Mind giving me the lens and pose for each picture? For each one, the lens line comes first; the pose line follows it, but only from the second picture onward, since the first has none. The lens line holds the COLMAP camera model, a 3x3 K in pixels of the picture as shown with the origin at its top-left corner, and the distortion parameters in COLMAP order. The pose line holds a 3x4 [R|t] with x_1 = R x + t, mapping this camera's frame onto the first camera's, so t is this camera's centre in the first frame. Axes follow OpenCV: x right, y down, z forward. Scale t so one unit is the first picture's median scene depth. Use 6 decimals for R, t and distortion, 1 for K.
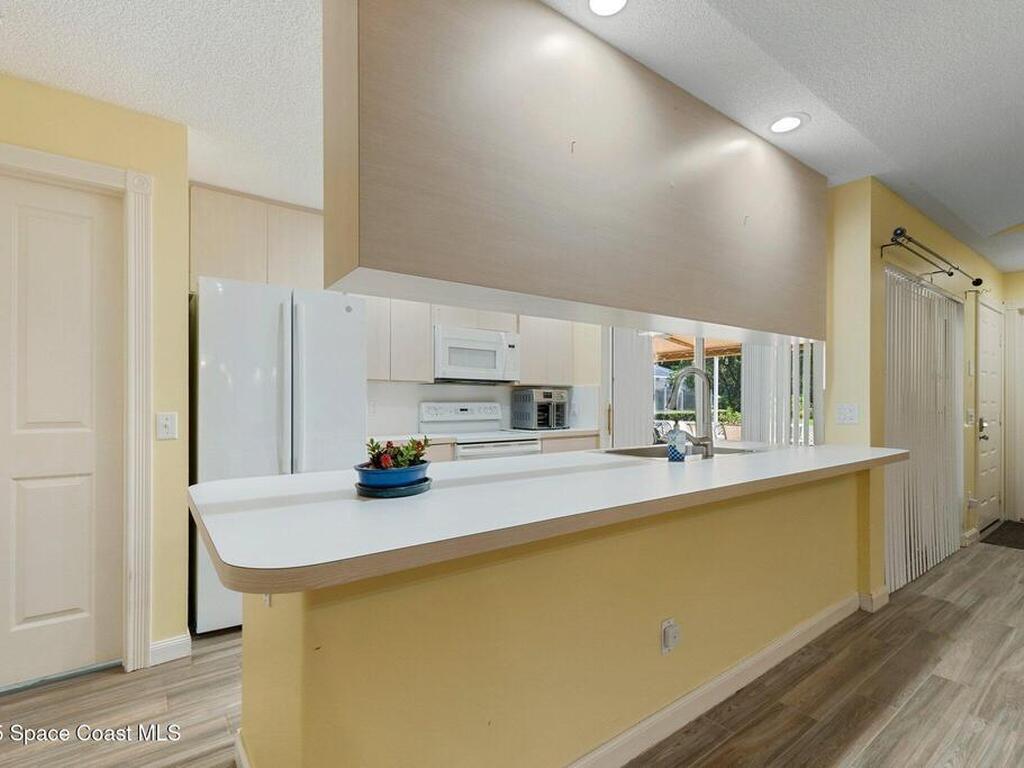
lens RADIAL K [[502.9, 0, 513.5], [0, 502.9, 399.0], [0, 0, 1]] dist [0.001275, -0.000087]
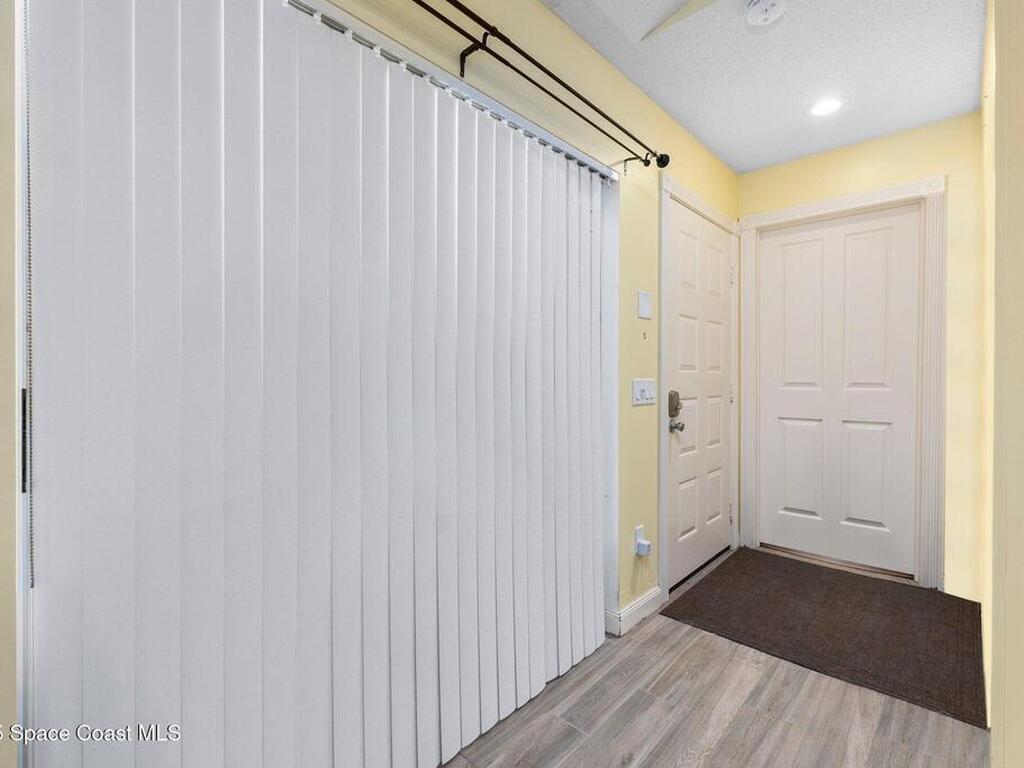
lens RADIAL K [[489.5, 0, 514.1], [0, 489.5, 382.2], [0, 0, 1]] dist [0.007714, -0.000143]
pose [[0.982856, -0.007363, 0.184228, 0.642242], [0.007278, 0.999973, 0.001141, 0.021958], [-0.184232, 0.000219, 0.982883, 0.471773]]
